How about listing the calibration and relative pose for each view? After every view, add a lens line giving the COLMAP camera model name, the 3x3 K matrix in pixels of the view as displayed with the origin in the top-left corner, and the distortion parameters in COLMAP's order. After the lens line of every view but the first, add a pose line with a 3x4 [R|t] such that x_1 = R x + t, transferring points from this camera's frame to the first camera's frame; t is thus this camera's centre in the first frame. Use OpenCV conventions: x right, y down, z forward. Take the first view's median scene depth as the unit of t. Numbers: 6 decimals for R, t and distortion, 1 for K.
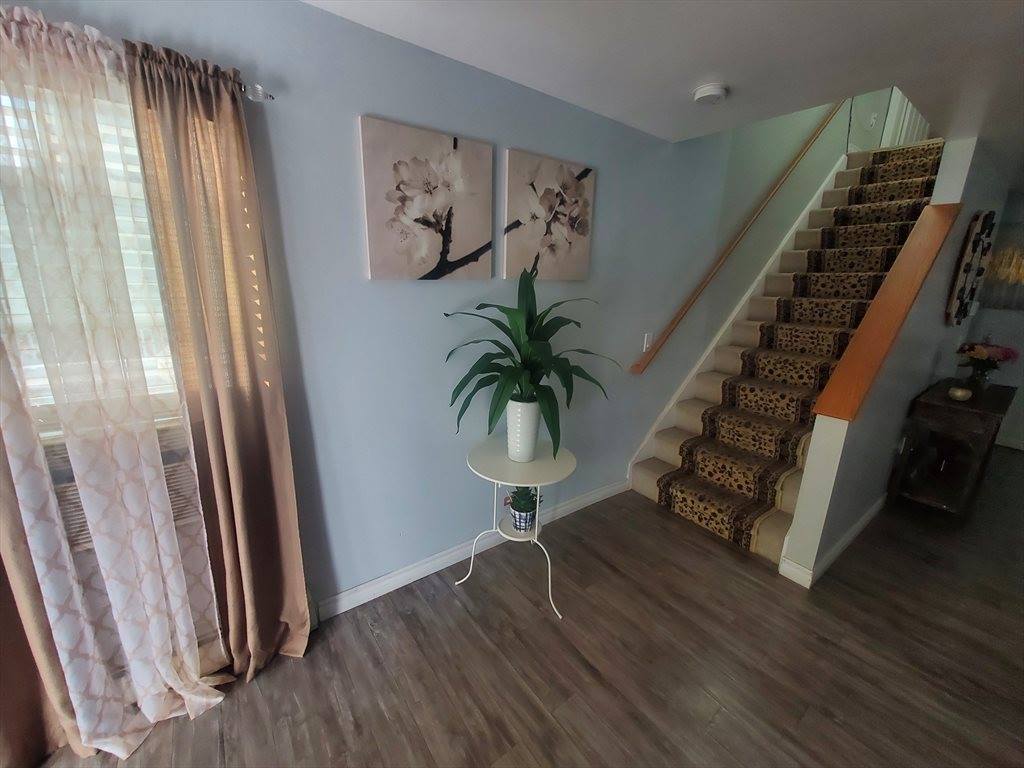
lens RADIAL K [[405.6, 0, 508.3], [0, 405.6, 377.1], [0, 0, 1]] dist [0.000802, 0.000041]
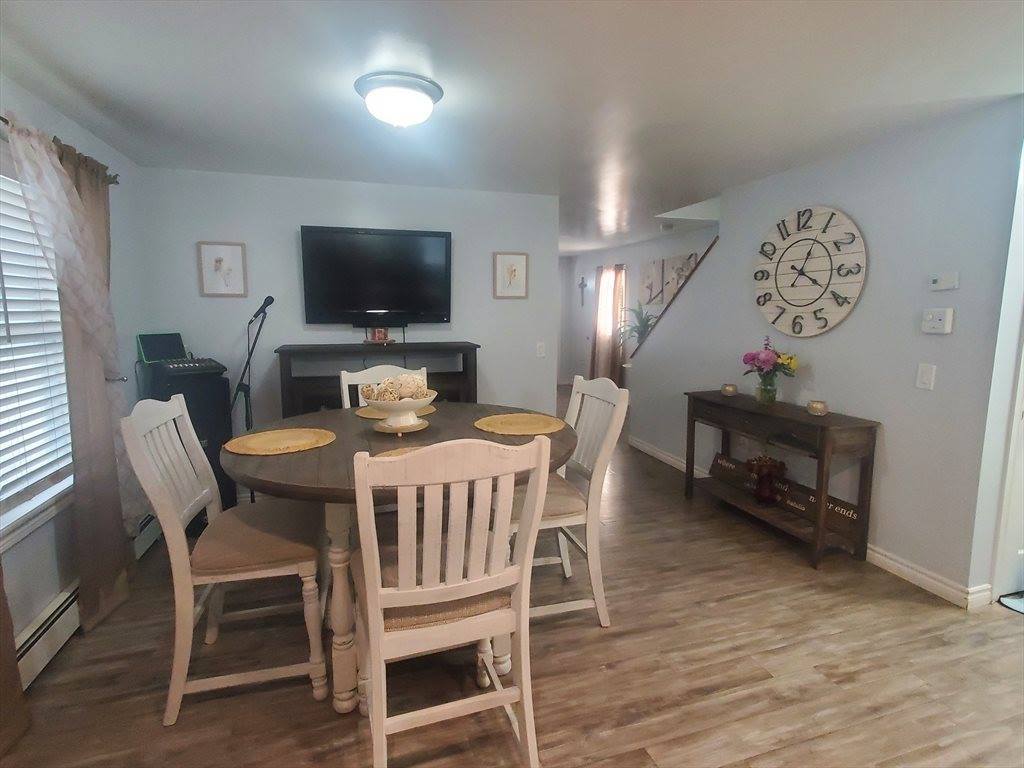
lens RADIAL K [[514.9, 0, 512.9], [0, 514.9, 381.1], [0, 0, 1]] dist [-0.001317, 0.000890]
pose [[-0.324597, 0.092893, -0.941280, 3.972740], [-0.252261, 0.950617, 0.180806, -0.125503], [0.911593, 0.296137, -0.285134, 1.343057]]
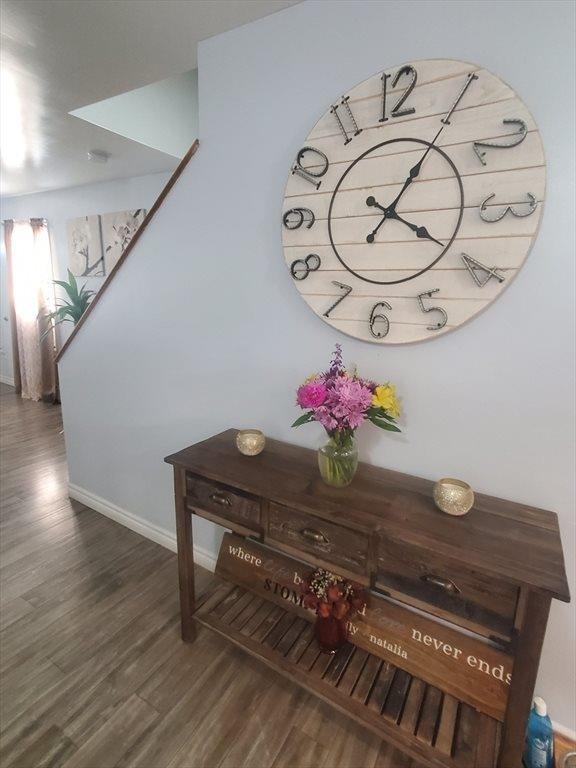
lens RADIAL K [[386.2, 0, 291.0], [0, 386.2, 379.6], [0, 0, 1]] dist [-0.001317, 0.000890]
pose [[0.369602, 0.179911, -0.911606, 2.444233], [-0.259902, 0.961933, 0.084469, -0.154979], [0.892102, 0.205708, 0.402292, 1.276808]]
